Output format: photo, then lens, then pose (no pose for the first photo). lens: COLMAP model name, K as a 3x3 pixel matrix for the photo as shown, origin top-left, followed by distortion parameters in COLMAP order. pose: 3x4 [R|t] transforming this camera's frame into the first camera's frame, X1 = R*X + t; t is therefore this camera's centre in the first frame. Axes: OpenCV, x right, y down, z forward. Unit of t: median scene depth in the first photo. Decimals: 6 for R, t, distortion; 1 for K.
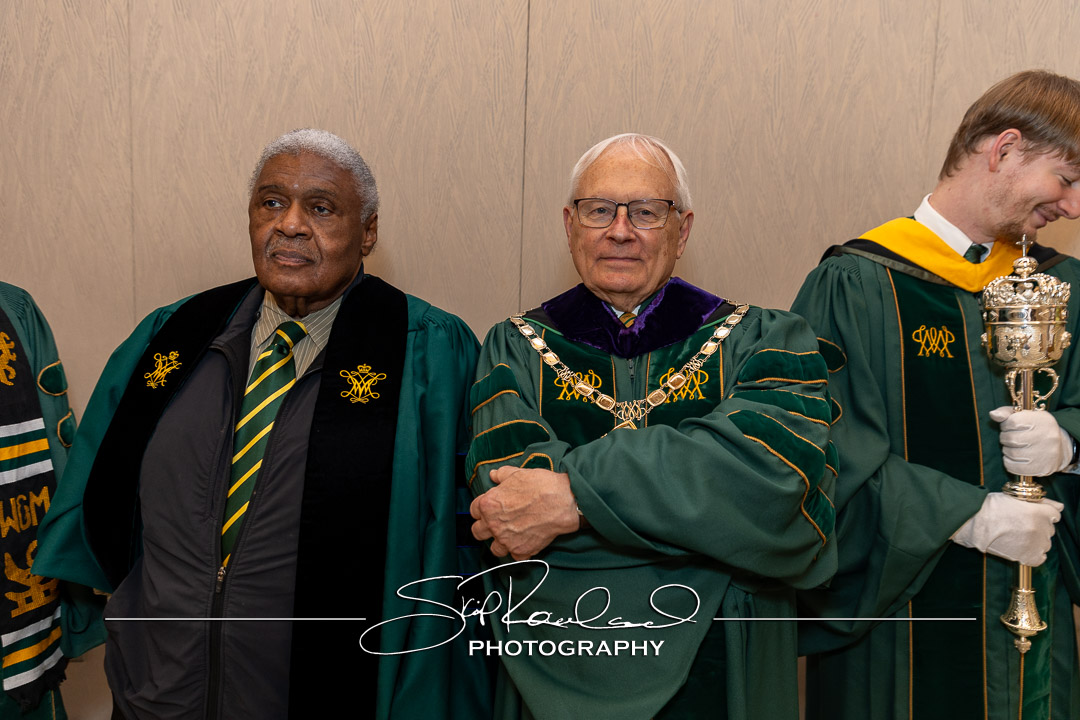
lens RADIAL K [[722.0, 0, 540.9], [0, 722.0, 365.2], [0, 0, 1]] dist [0.011072, -0.009871]
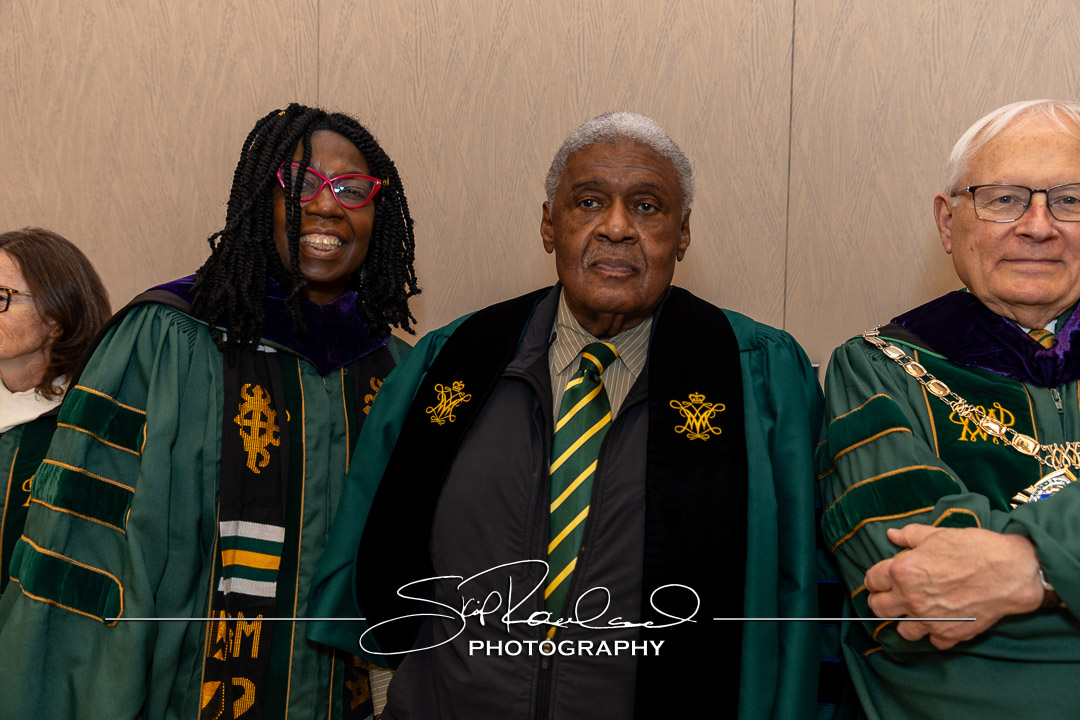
lens RADIAL K [[916.5, 0, 567.3], [0, 916.5, 367.2], [0, 0, 1]] dist [-0.014499, 0.000287]
pose [[0.987388, -0.003612, -0.158276, -0.133290], [-0.001644, 0.999452, -0.033064, 0.000821], [0.158309, 0.032908, 0.986841, -0.025744]]
